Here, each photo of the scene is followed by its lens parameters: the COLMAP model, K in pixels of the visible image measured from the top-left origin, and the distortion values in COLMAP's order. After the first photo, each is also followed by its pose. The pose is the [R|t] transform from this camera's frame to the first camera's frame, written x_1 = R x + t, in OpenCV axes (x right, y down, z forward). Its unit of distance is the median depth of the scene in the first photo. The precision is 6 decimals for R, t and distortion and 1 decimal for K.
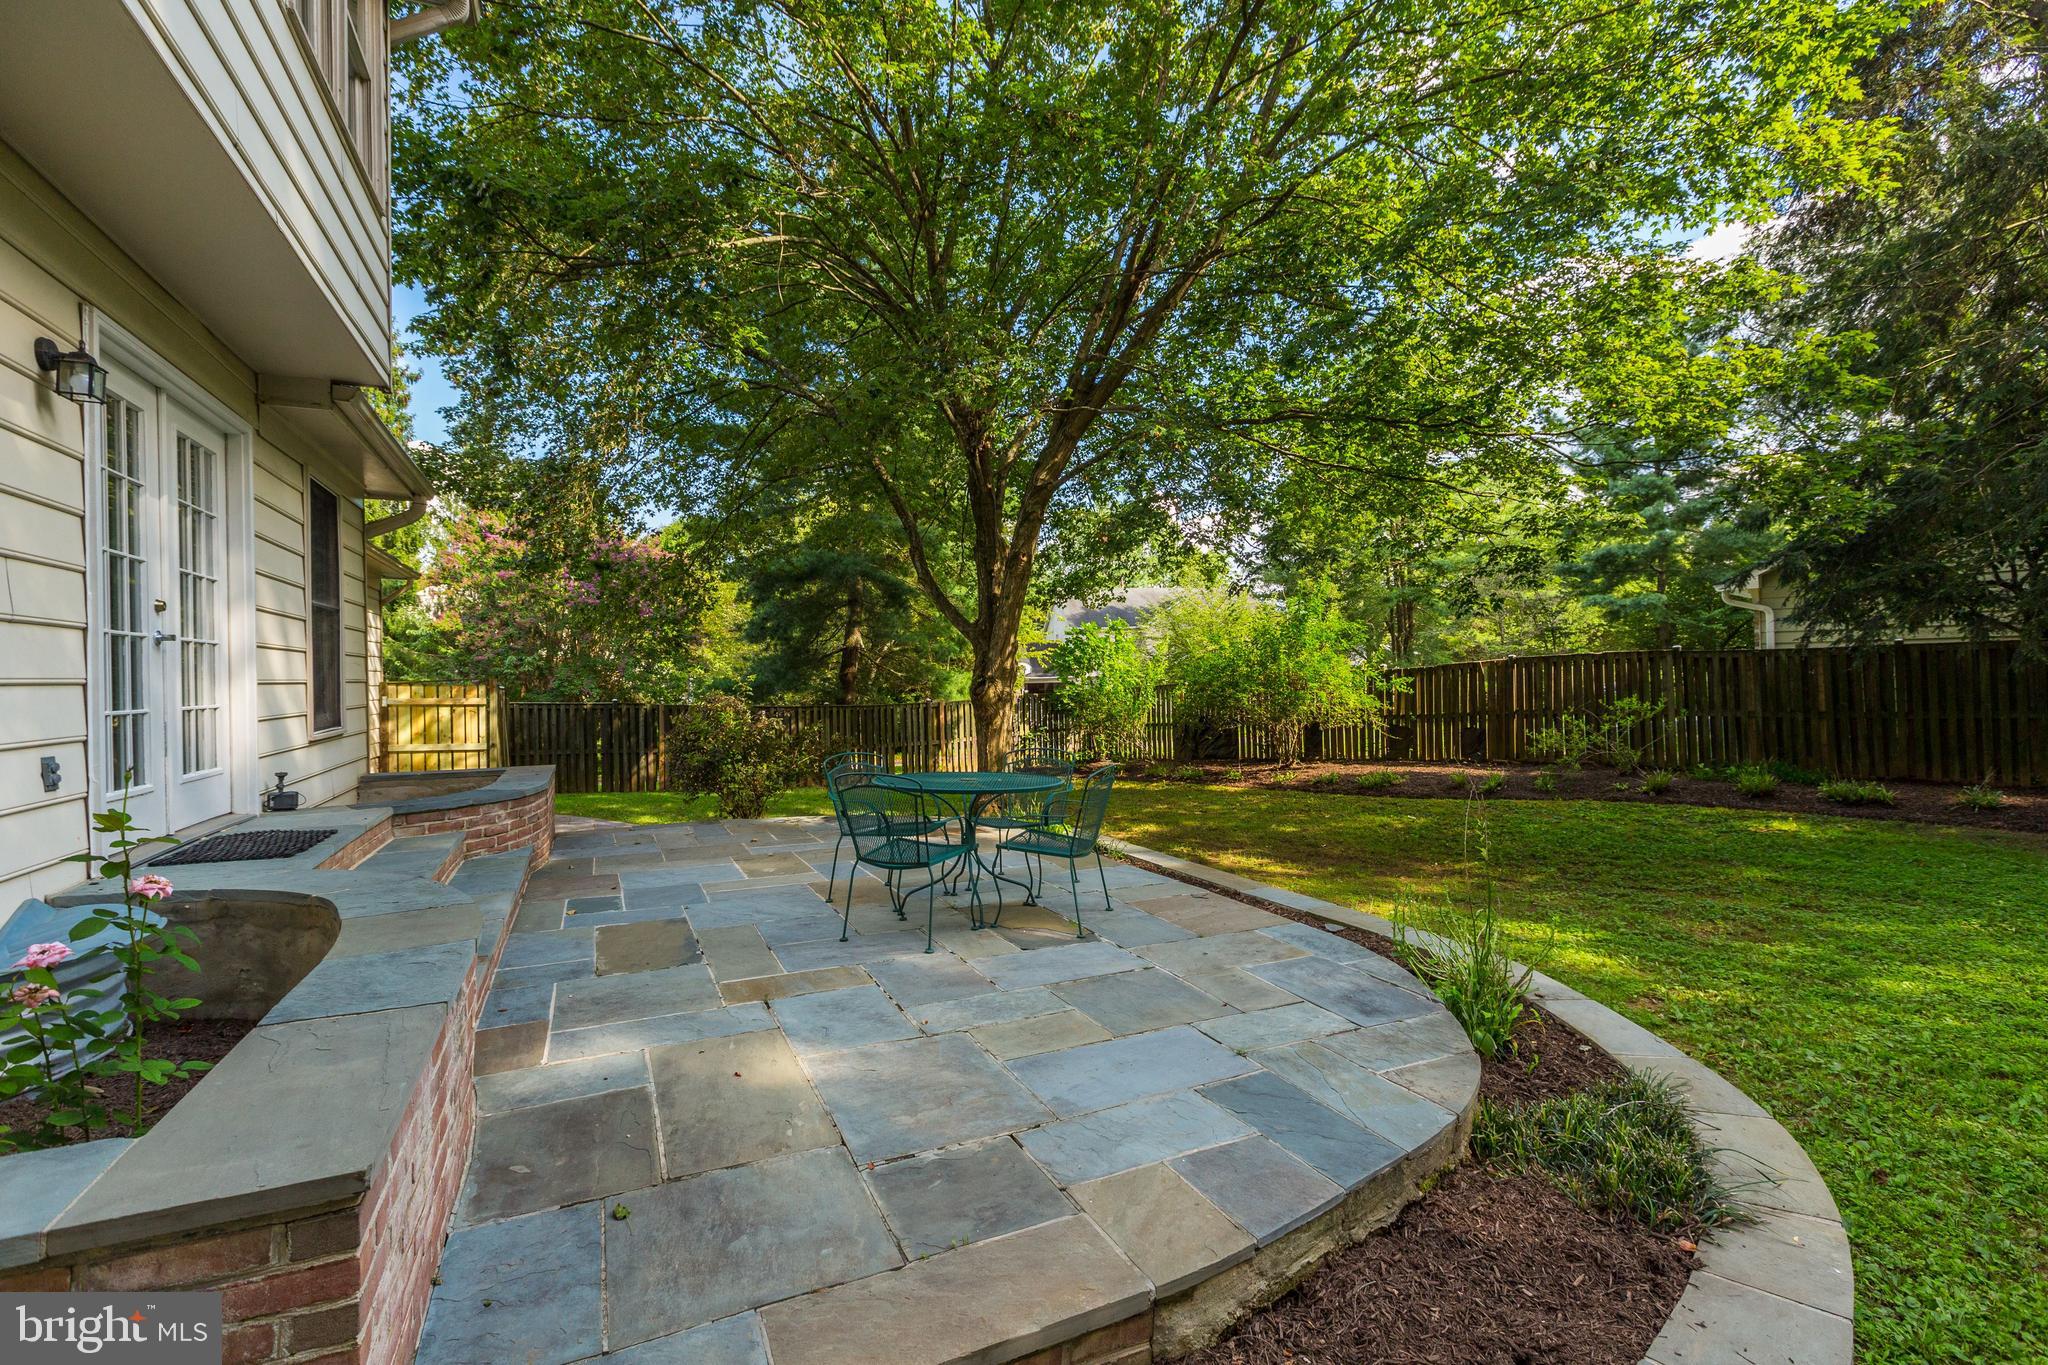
lens RADIAL K [[940.2, 0, 1045.1], [0, 940.2, 677.0], [0, 0, 1]] dist [-0.039380, 0.010289]
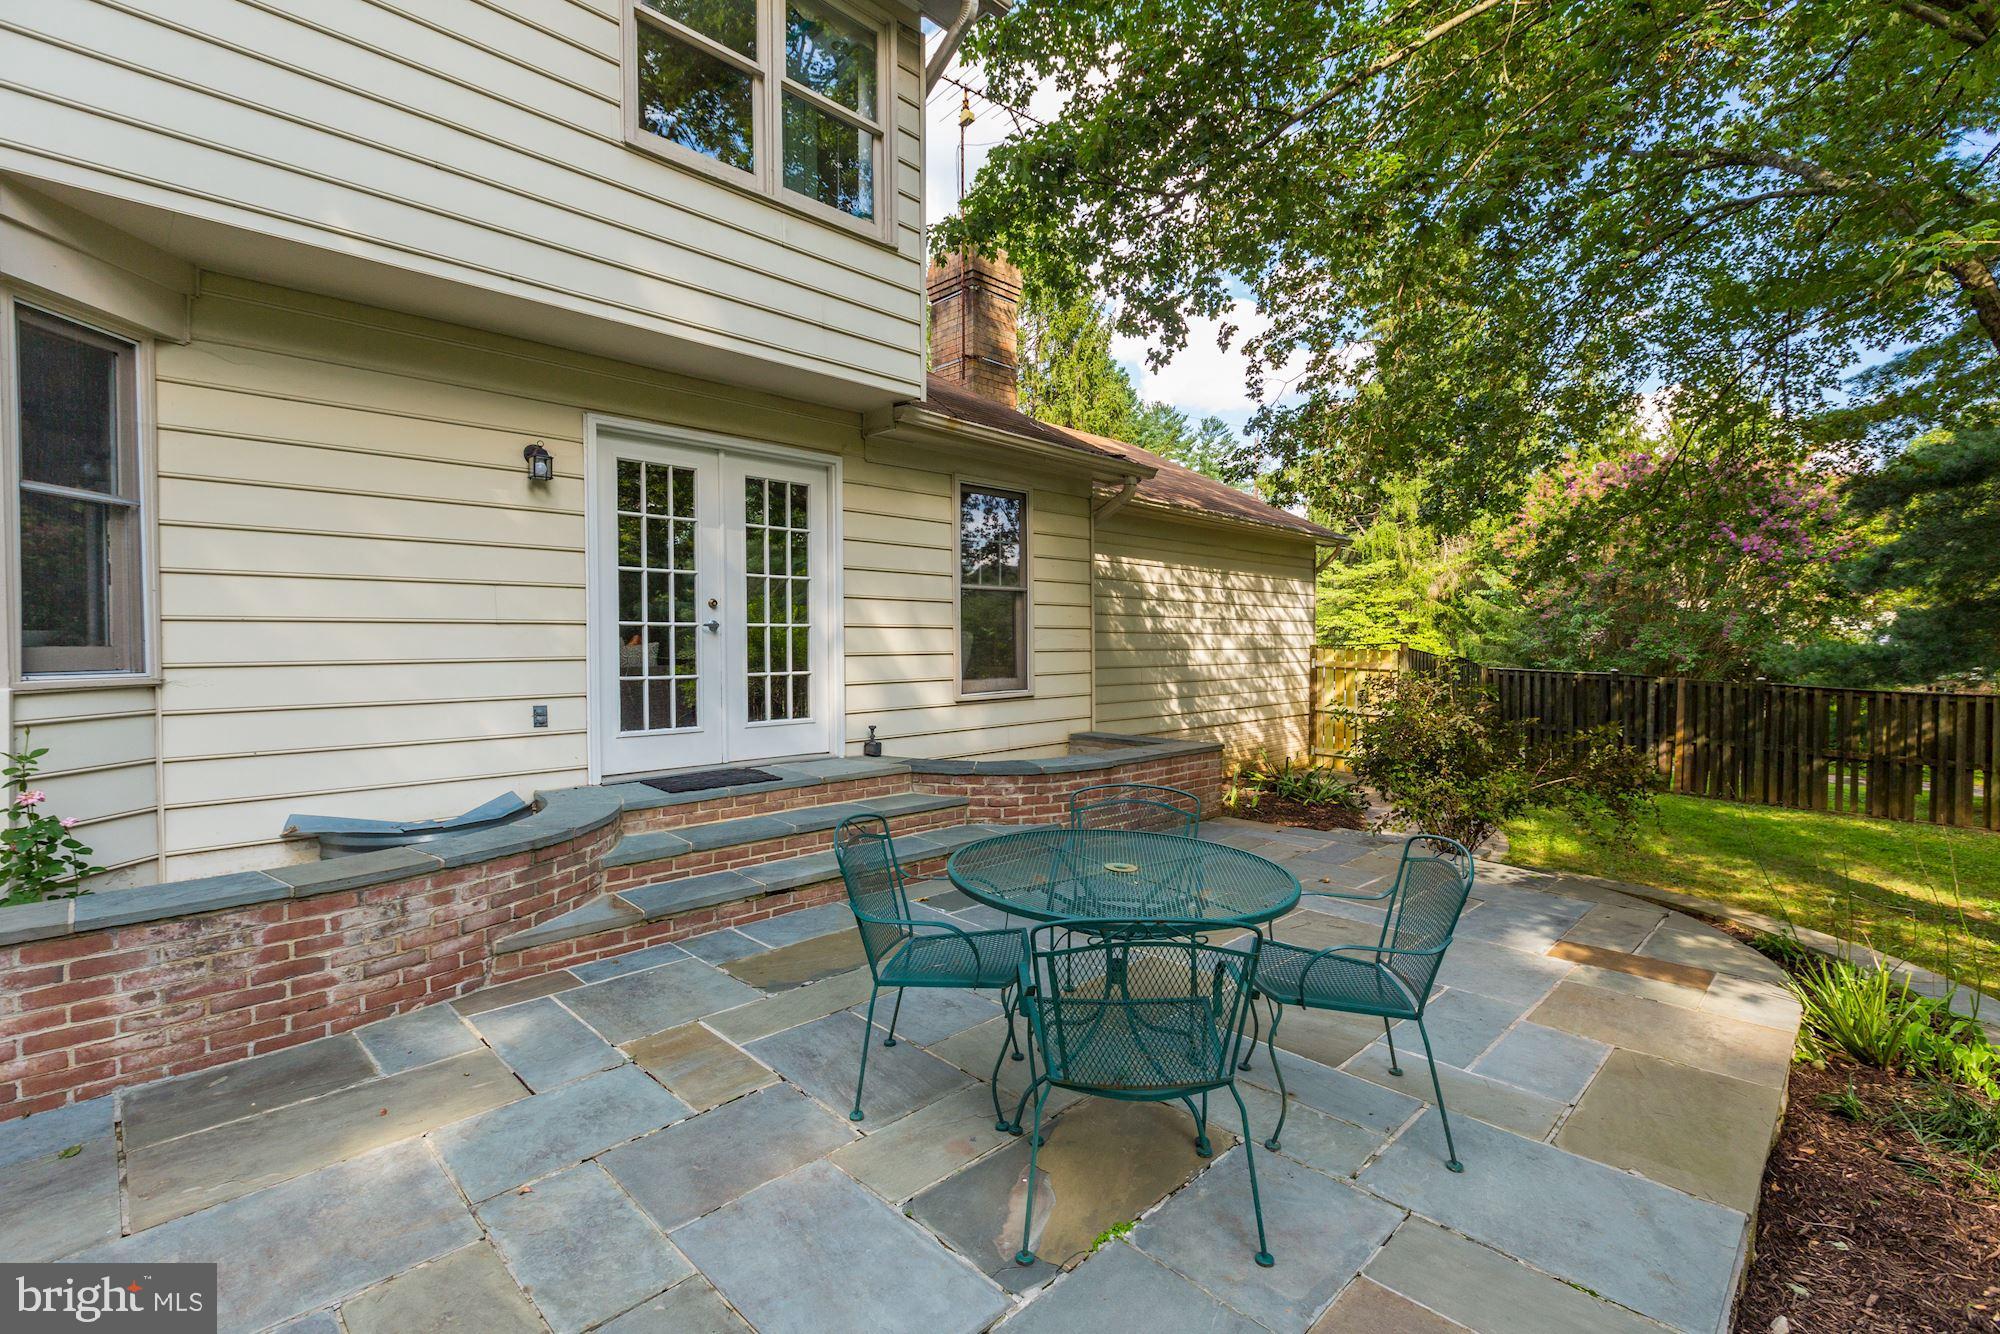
lens RADIAL K [[918.2, 0, 1005.9], [0, 918.2, 655.5], [0, 0, 1]] dist [-0.039380, 0.010289]
pose [[0.296815, 0.031734, -0.954407, 0.375601], [-0.006024, 0.999490, 0.031360, -0.028669], [0.954916, -0.003559, 0.296855, 0.726401]]
